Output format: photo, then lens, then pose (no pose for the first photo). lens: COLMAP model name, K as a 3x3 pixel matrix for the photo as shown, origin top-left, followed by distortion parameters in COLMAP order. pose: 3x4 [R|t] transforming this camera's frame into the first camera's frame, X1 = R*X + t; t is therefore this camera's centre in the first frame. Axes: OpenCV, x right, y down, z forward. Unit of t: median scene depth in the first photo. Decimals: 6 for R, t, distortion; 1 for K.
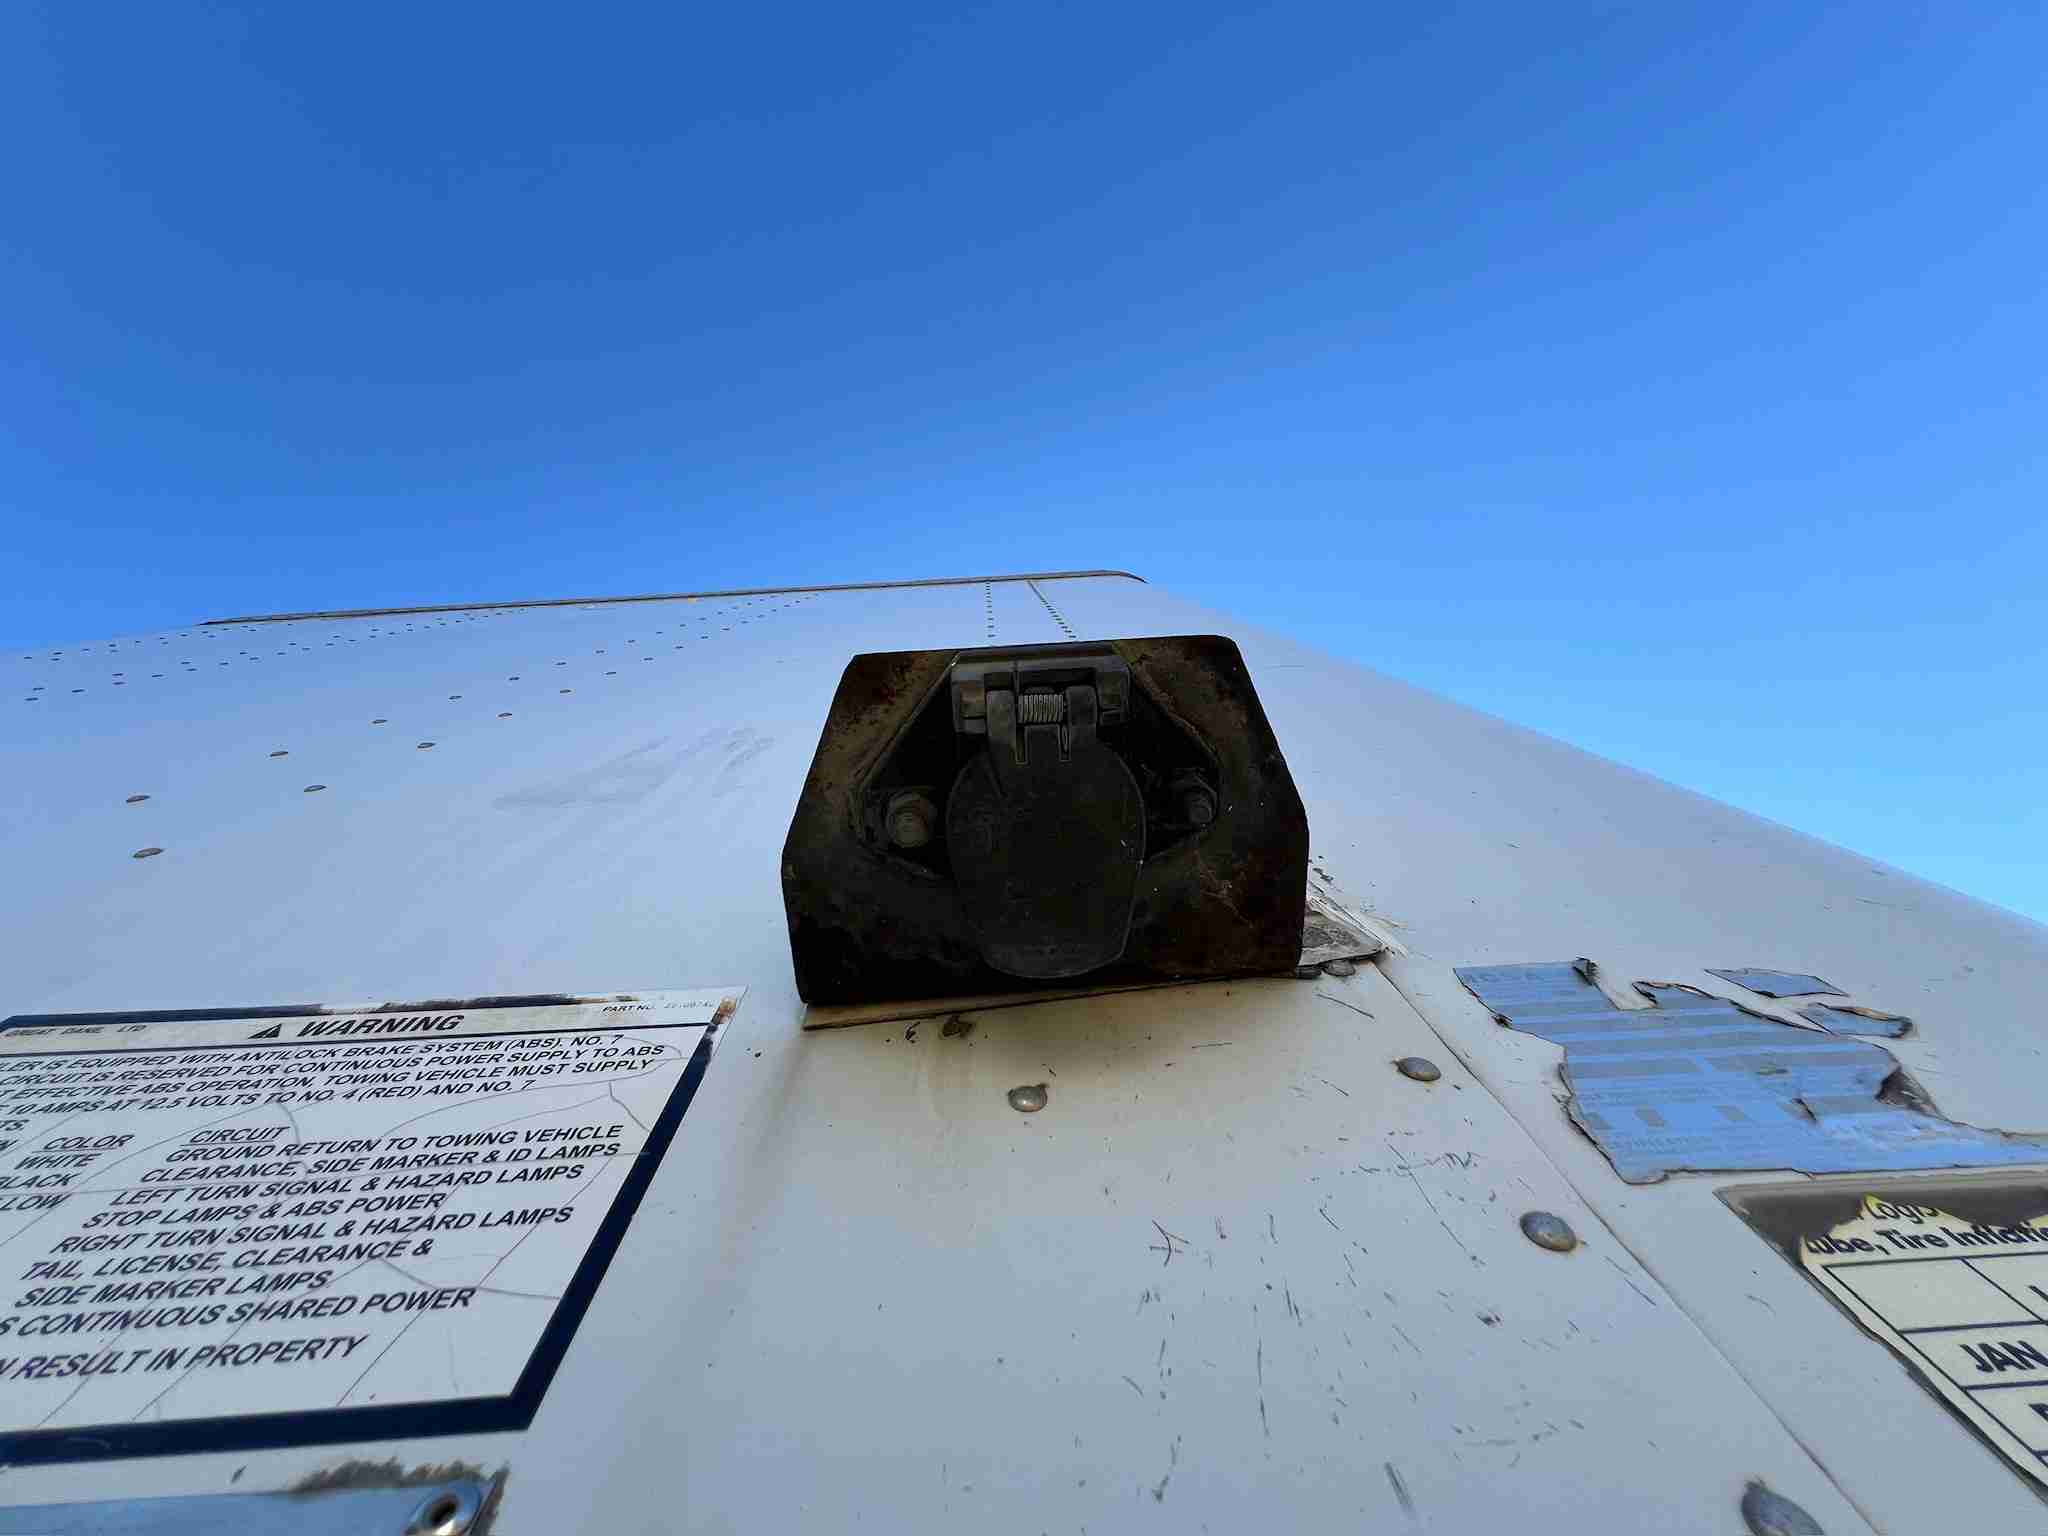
lens RADIAL K [[825.0, 0, 1019.4], [0, 825.0, 766.1], [0, 0, 1]] dist [-0.004015, 0.001175]
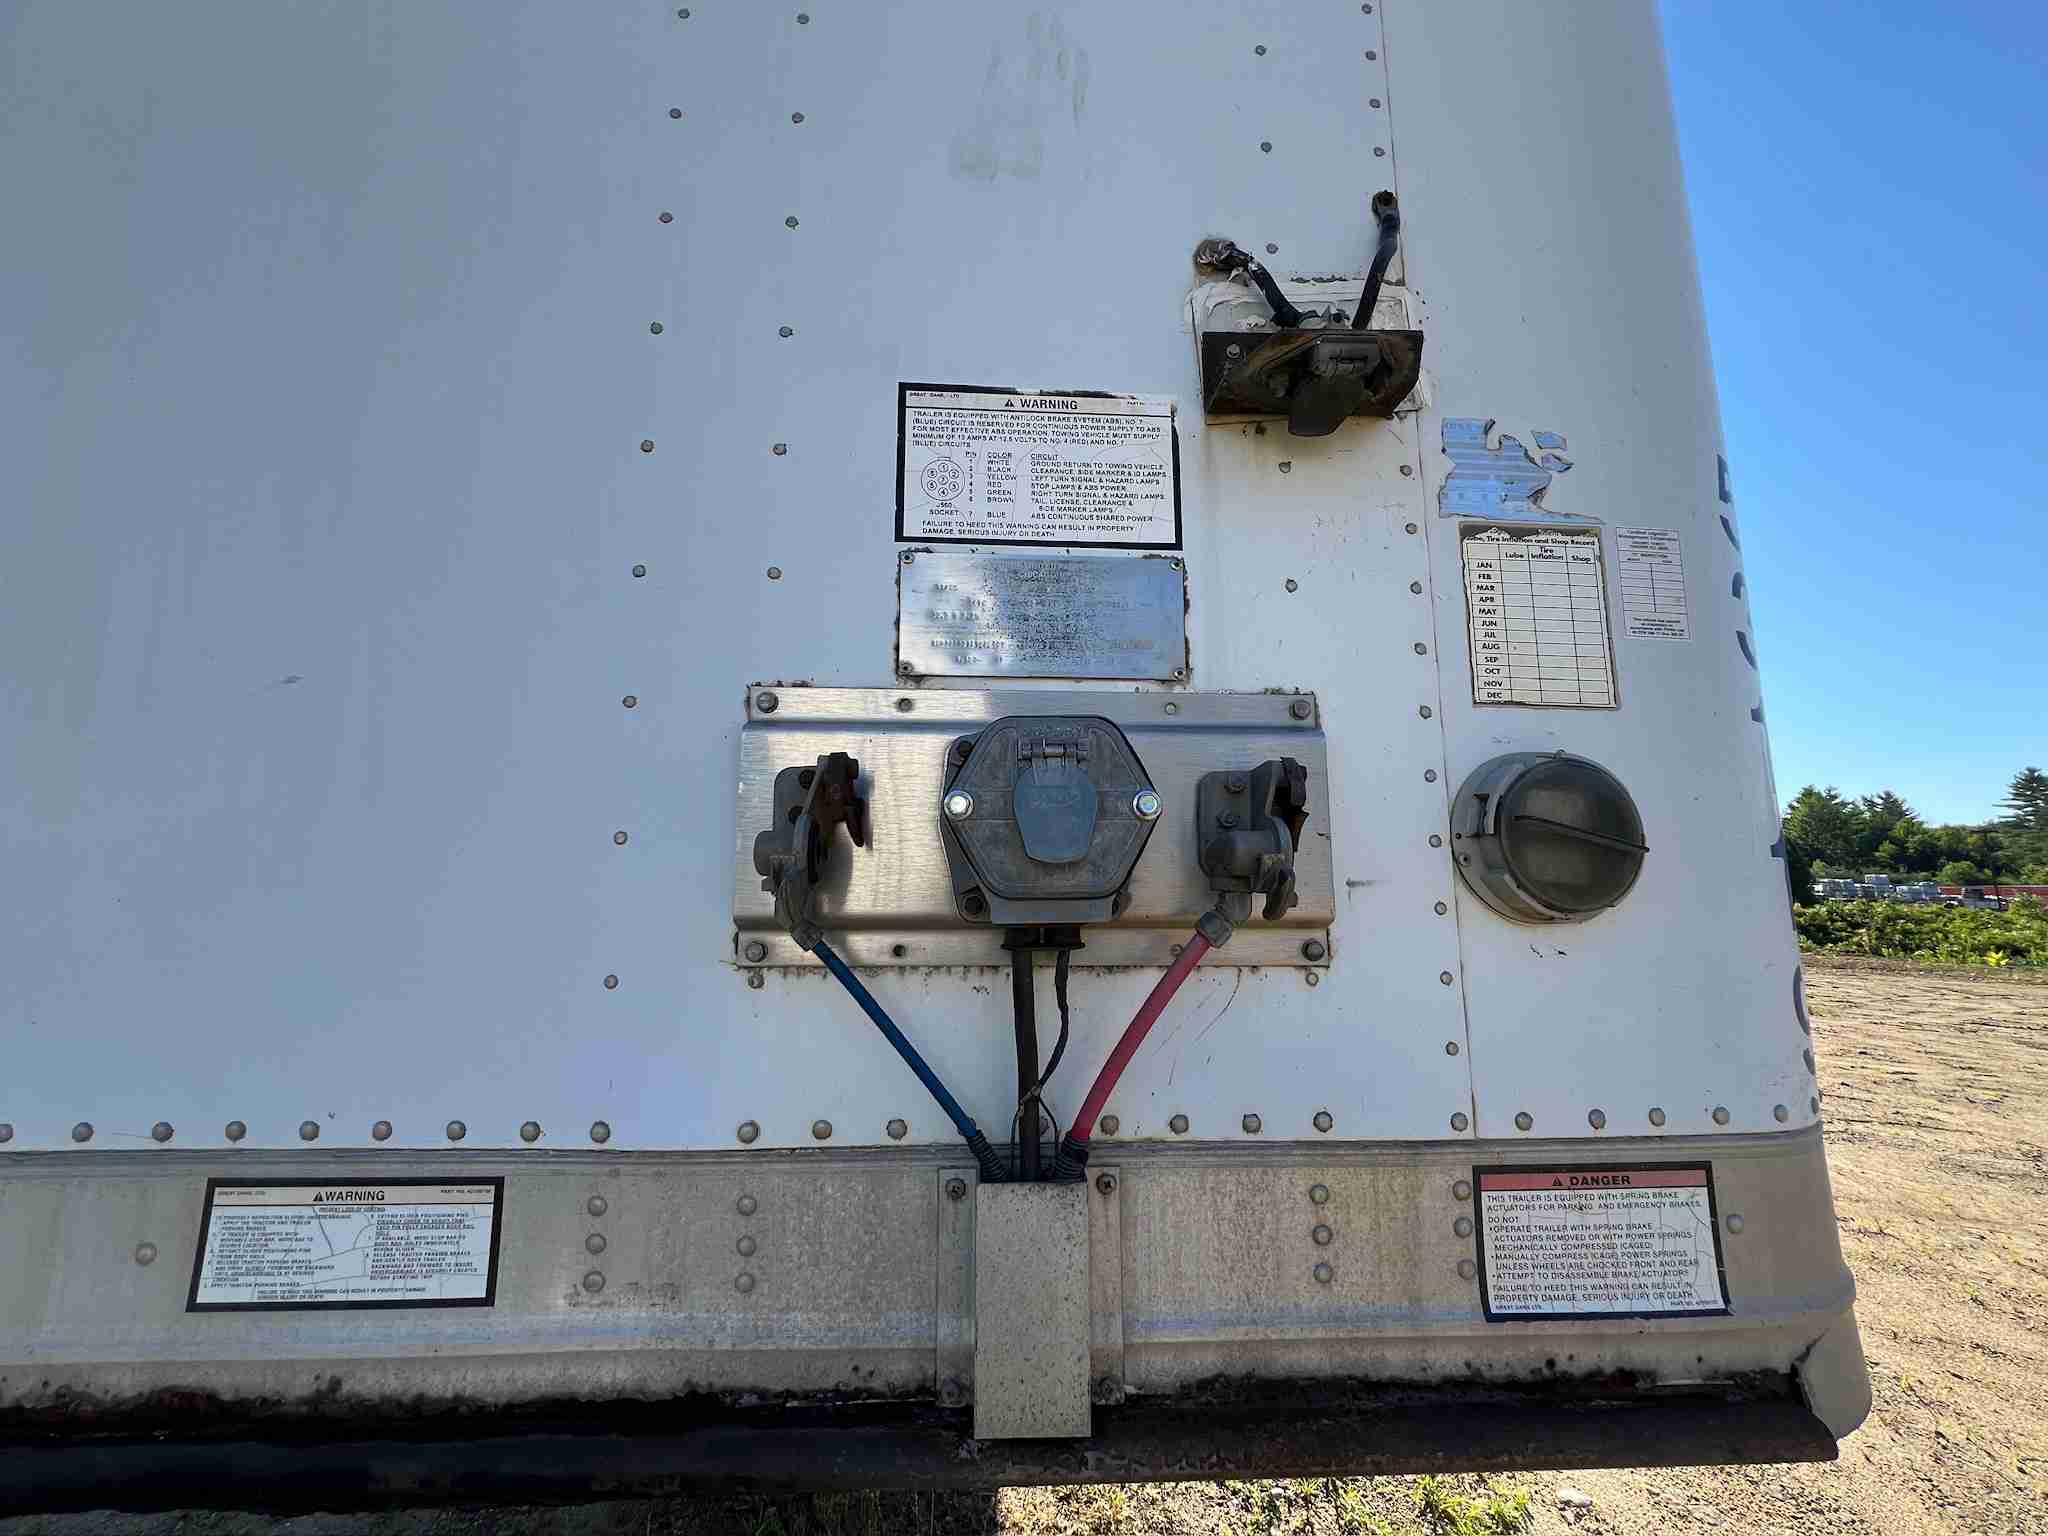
lens RADIAL K [[825.0, 0, 1021.4], [0, 825.0, 765.5], [0, 0, 1]] dist [-0.004015, 0.001175]
pose [[0.994617, 0.060889, 0.083841, -1.189875], [-0.102082, 0.436990, 0.893655, -1.823007], [0.017776, -0.897403, 0.440853, -1.449636]]
